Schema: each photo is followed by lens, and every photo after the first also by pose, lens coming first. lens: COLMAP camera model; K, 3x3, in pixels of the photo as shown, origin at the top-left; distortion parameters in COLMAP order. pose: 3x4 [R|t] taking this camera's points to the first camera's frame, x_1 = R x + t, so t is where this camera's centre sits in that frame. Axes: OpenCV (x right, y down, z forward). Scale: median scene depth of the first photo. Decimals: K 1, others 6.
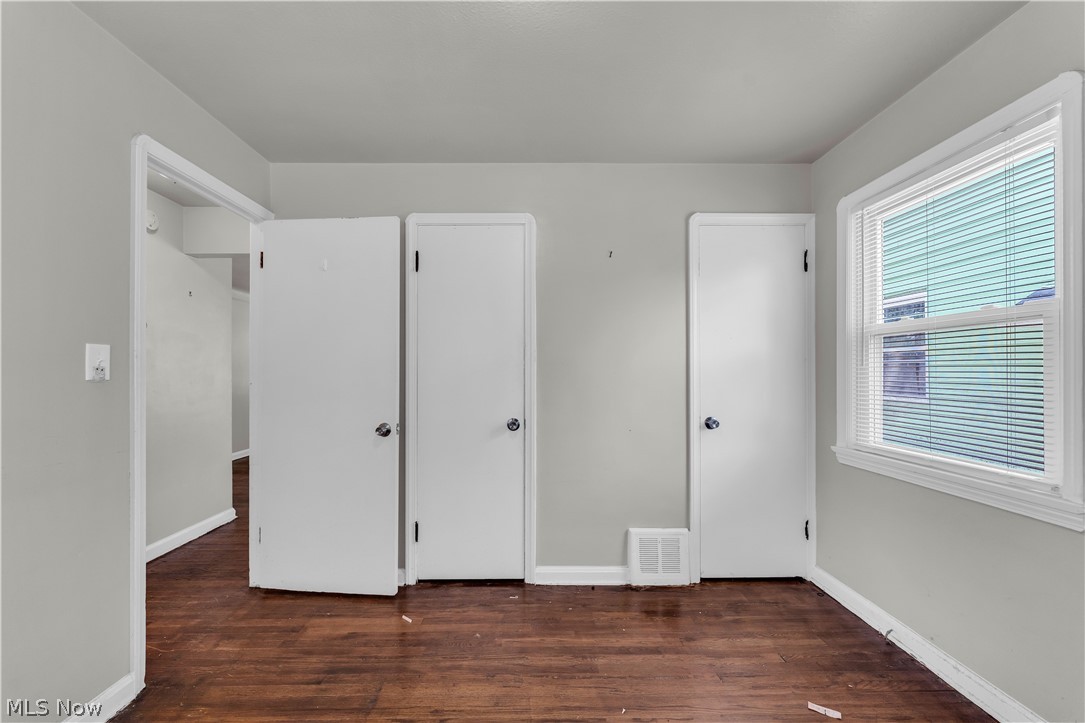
lens RADIAL K [[439.9, 0, 538.0], [0, 439.9, 367.9], [0, 0, 1]] dist [-0.000841, -0.000284]
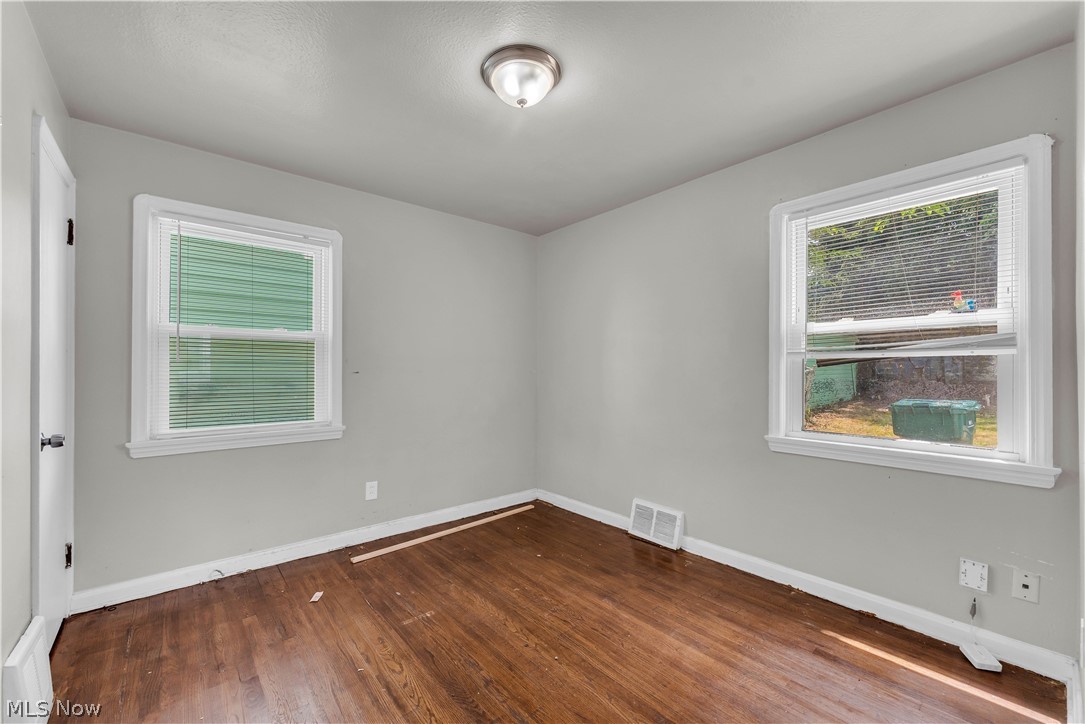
lens RADIAL K [[439.9, 0, 538.0], [0, 439.9, 368.4], [0, 0, 1]] dist [-0.000841, -0.000284]
pose [[-0.629652, -0.001483, 0.776876, -0.746366], [-0.008163, 0.999956, -0.004707, 0.013190], [-0.776835, -0.009306, -0.629636, 1.061316]]
